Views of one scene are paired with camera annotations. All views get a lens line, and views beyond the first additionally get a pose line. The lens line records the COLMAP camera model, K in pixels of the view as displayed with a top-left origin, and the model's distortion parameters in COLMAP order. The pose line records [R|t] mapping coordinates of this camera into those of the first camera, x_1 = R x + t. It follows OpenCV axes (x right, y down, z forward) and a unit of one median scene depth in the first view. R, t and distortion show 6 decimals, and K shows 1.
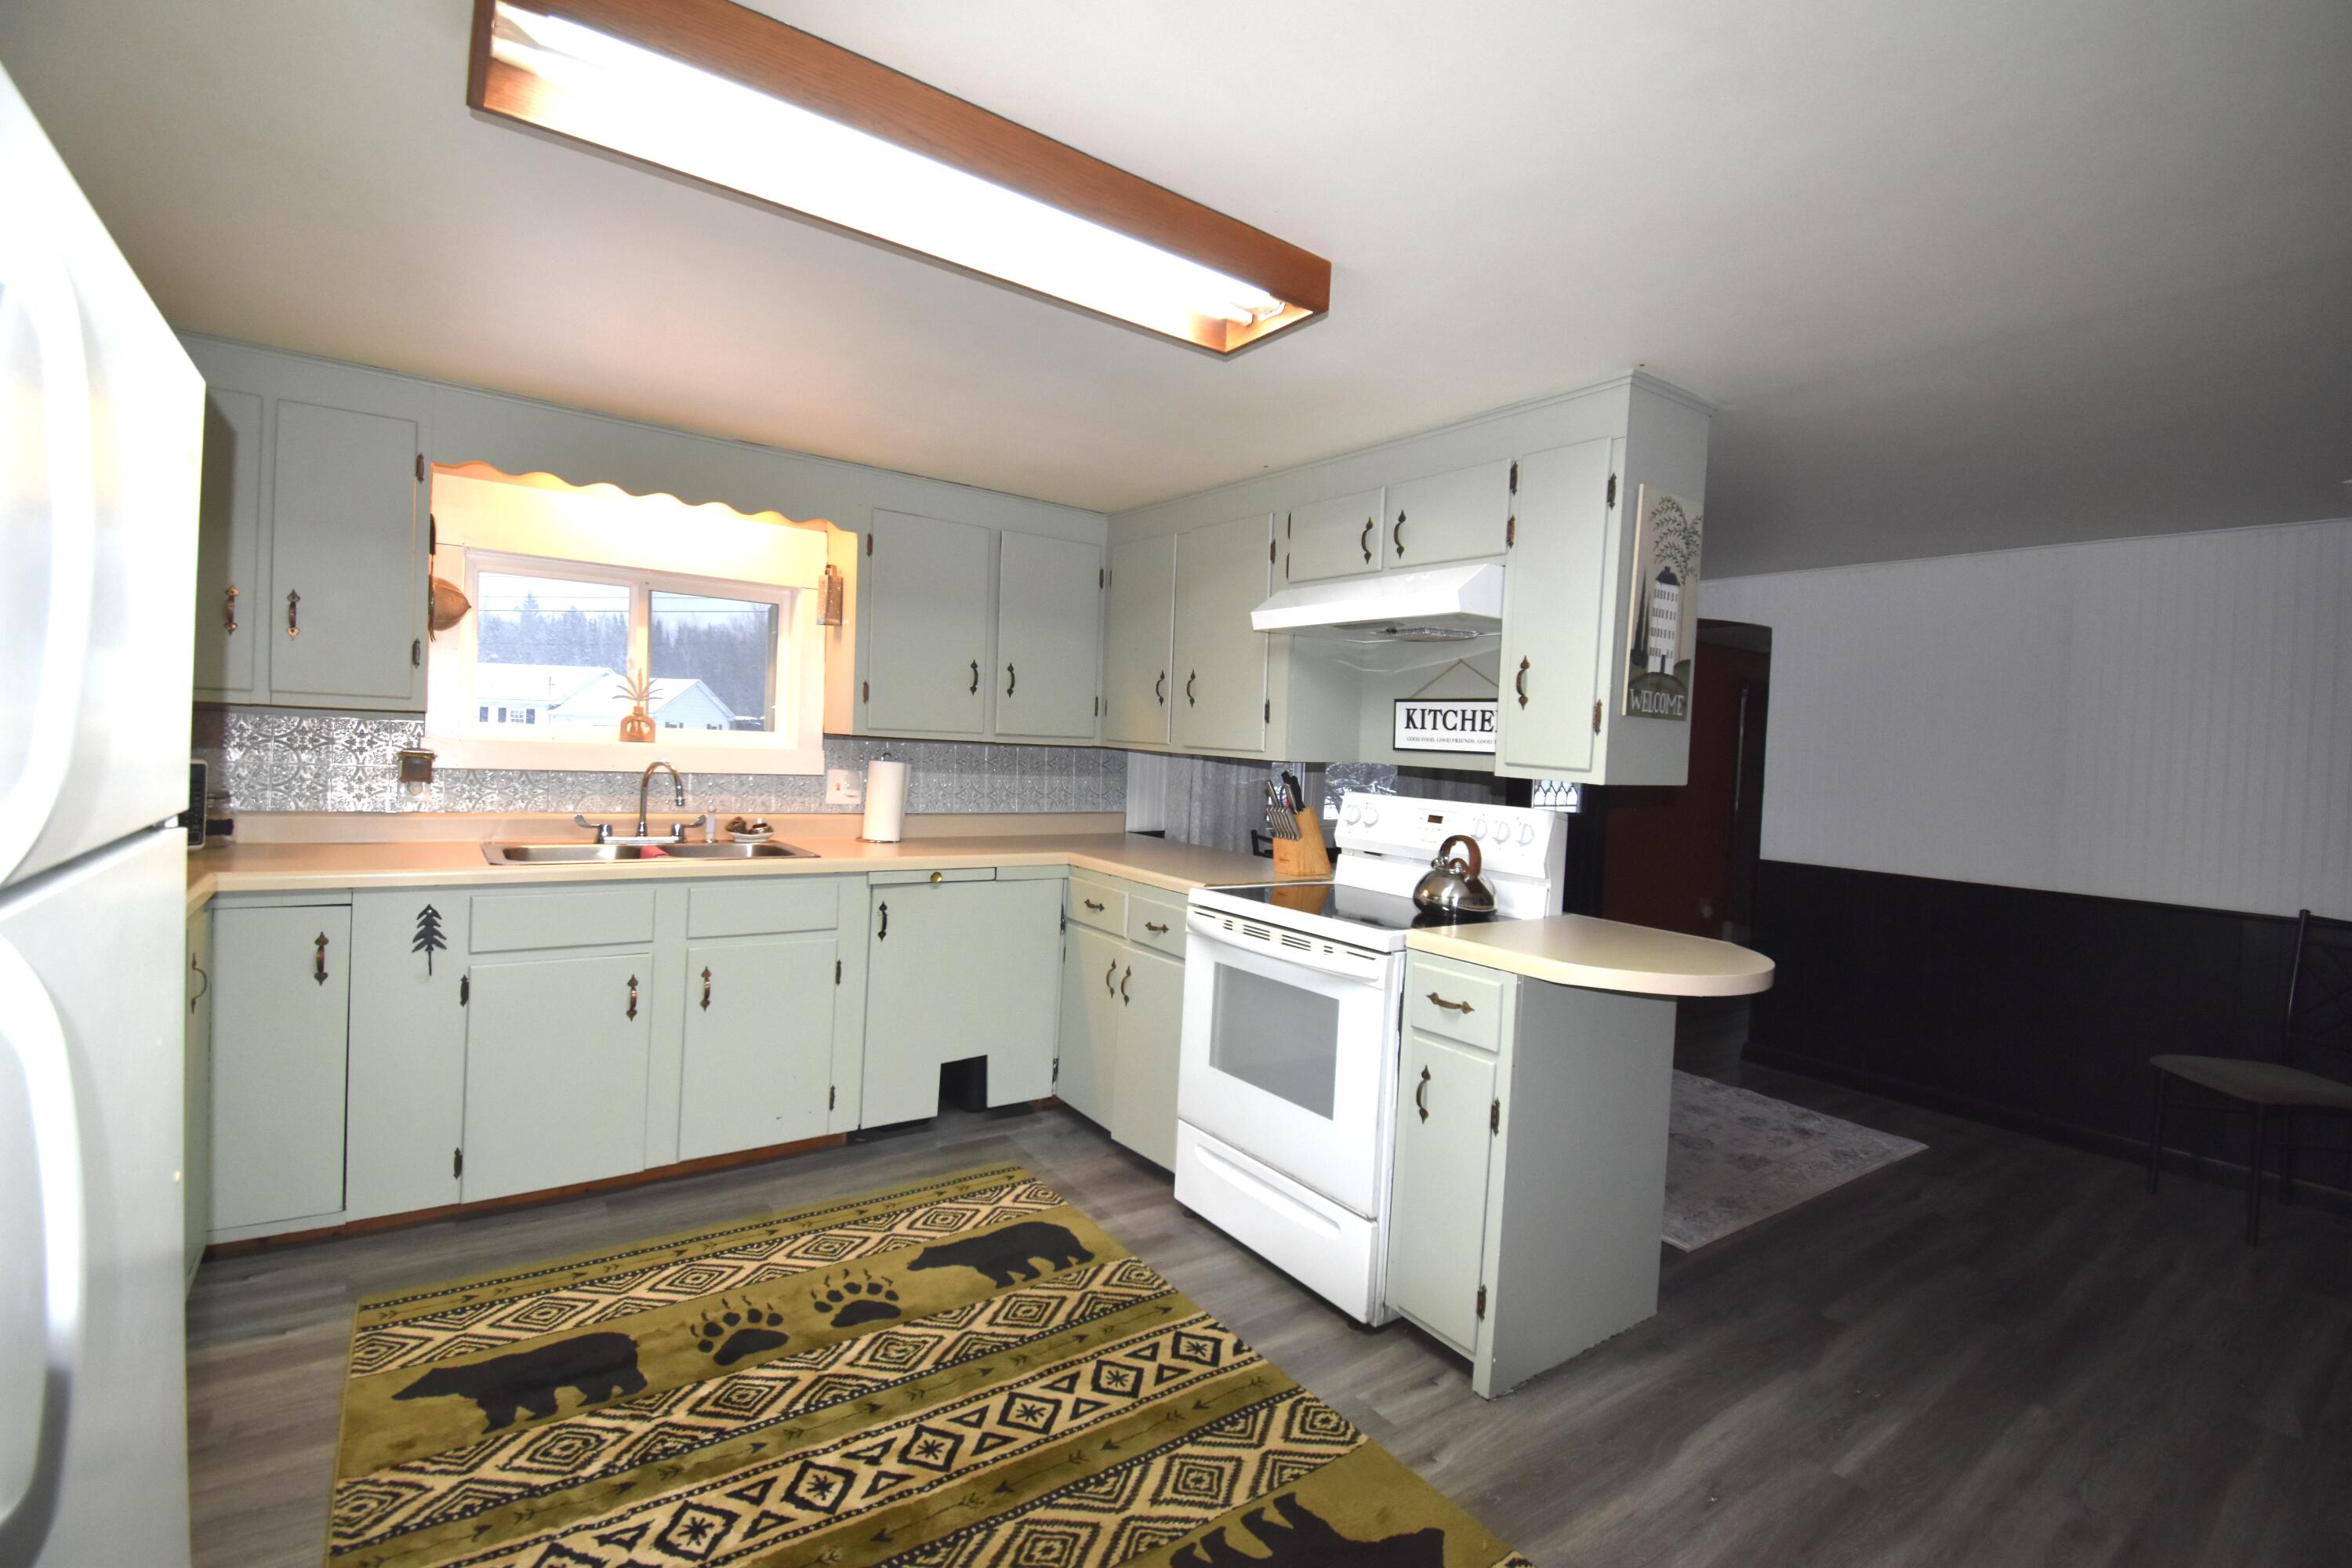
lens RADIAL K [[1038.4, 0, 1189.1], [0, 1038.4, 767.7], [0, 0, 1]] dist [0.026869, -0.029856]
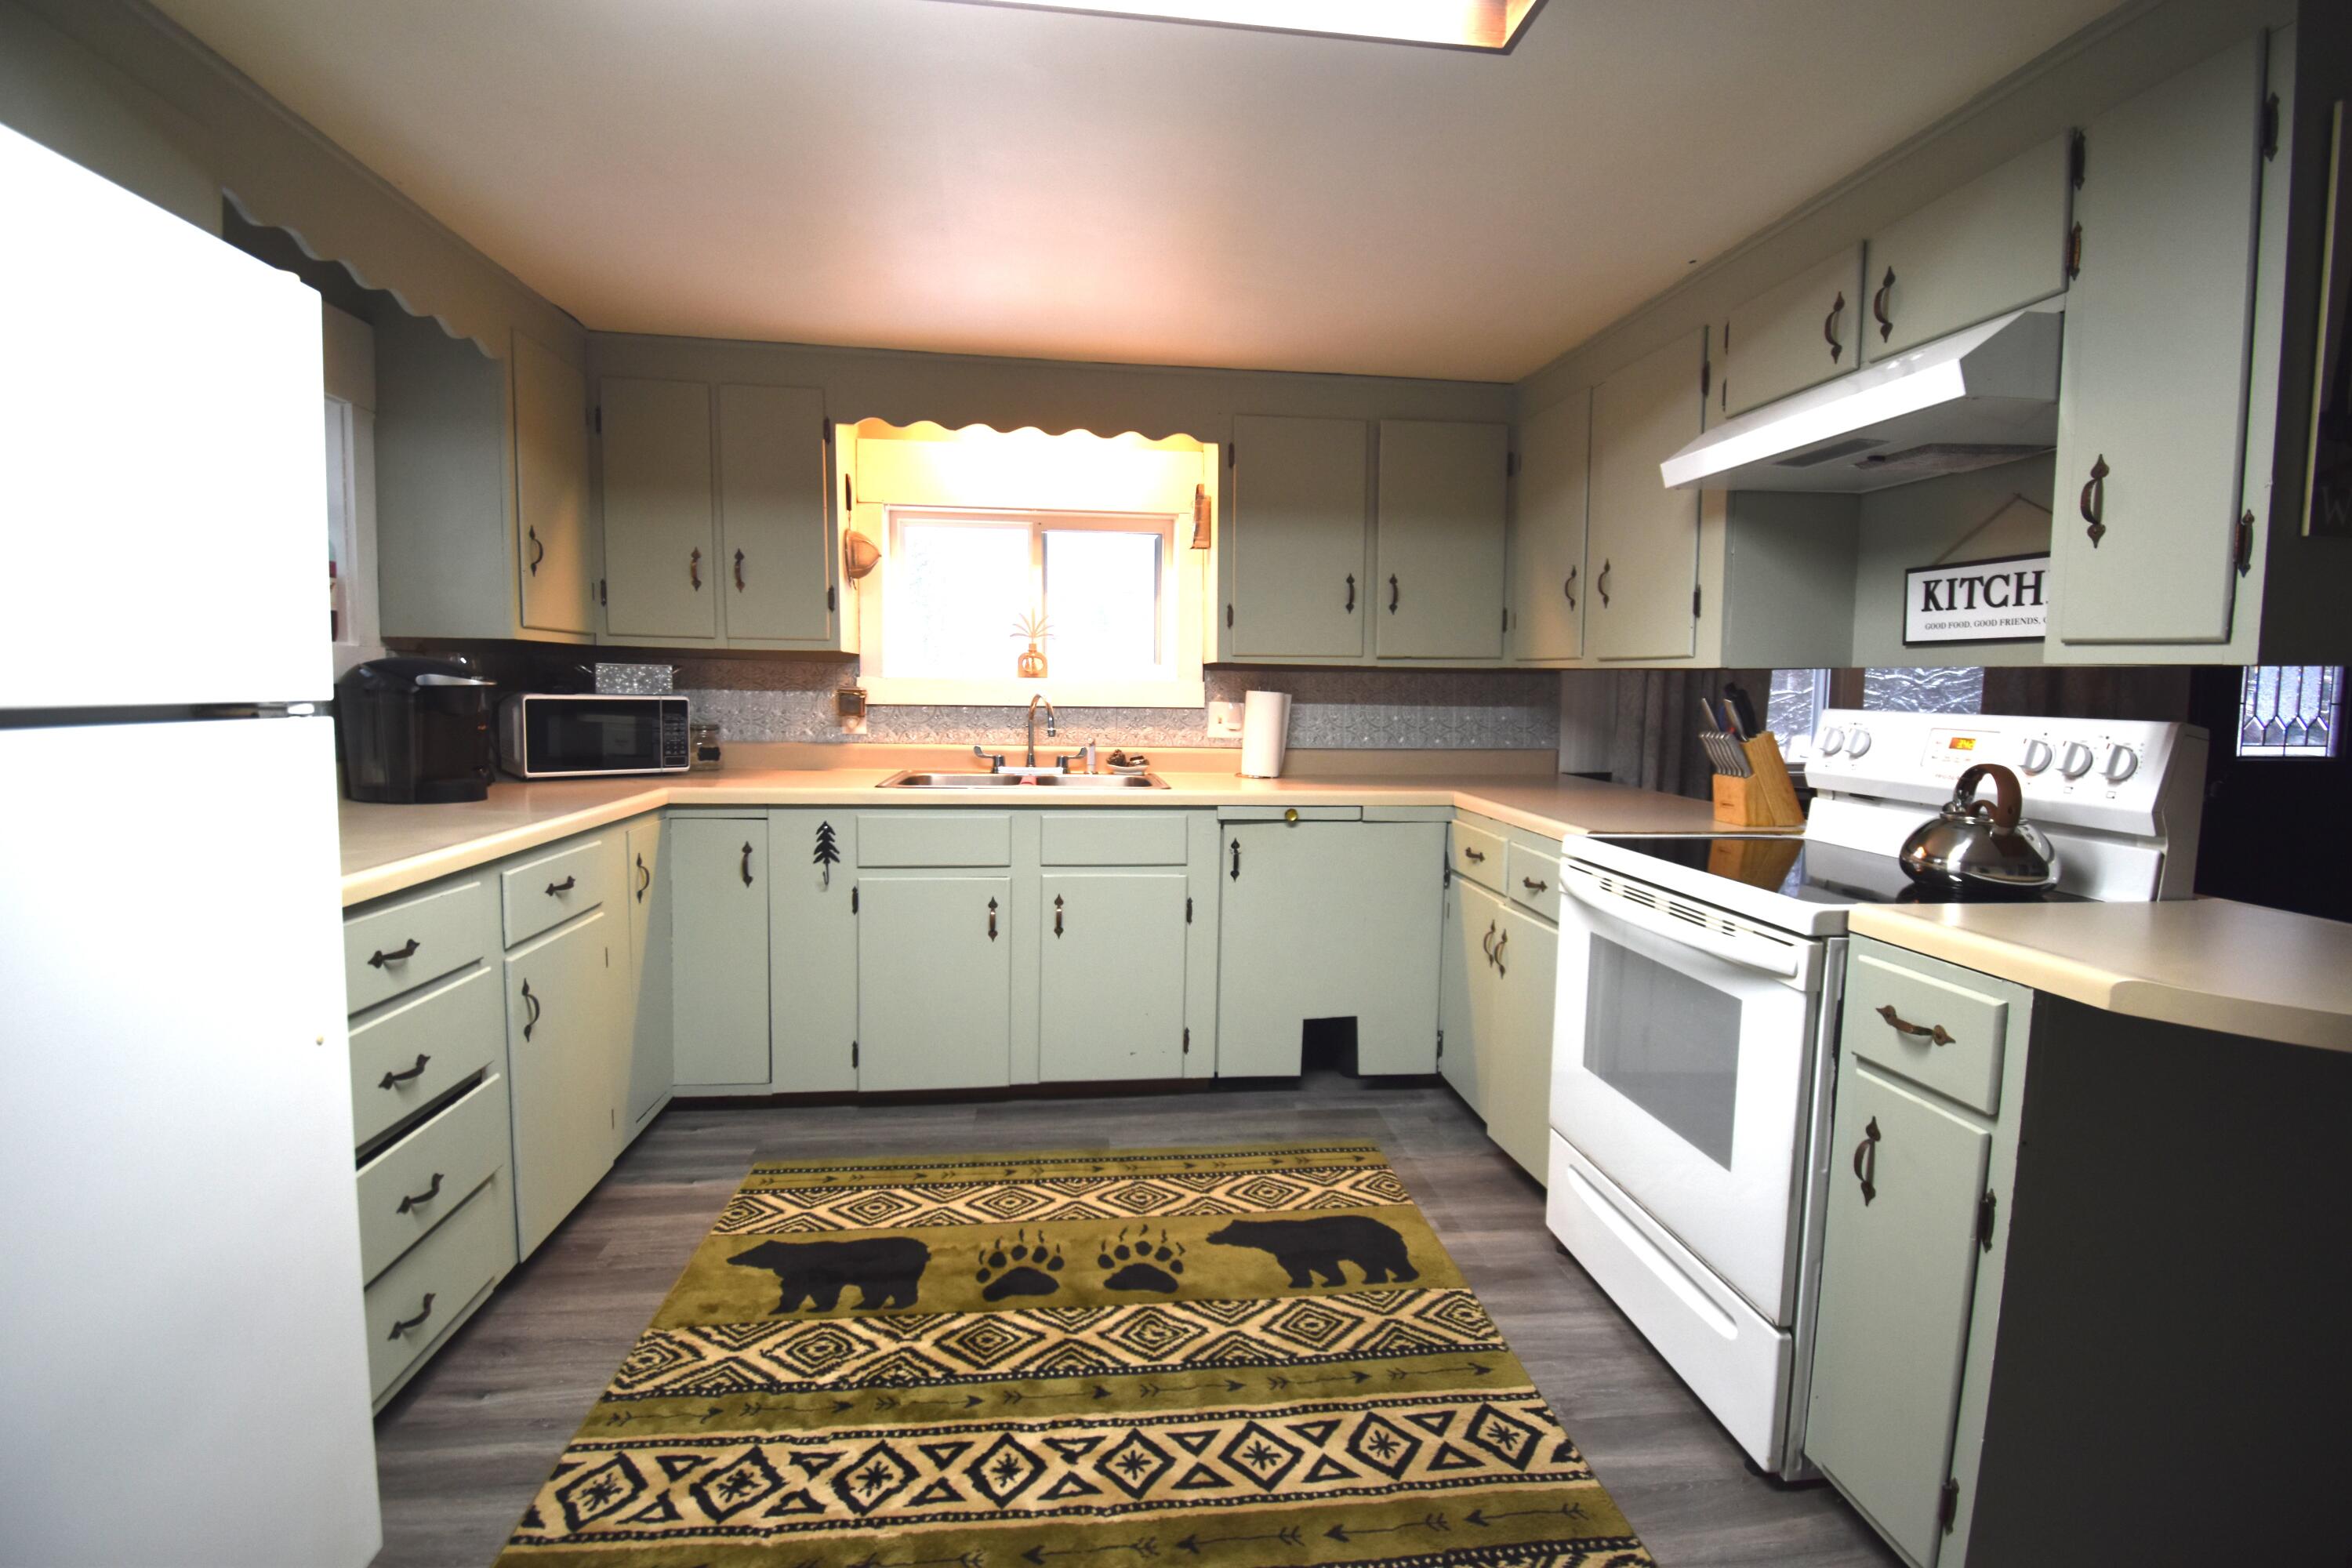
lens RADIAL K [[1038.4, 0, 1189.1], [0, 1038.4, 767.7], [0, 0, 1]] dist [0.026869, -0.029856]
pose [[0.873623, 0.005384, -0.486574, 0.166867], [0.015265, 0.999143, 0.038465, 0.040410], [0.486364, -0.041031, 0.872792, 0.241670]]
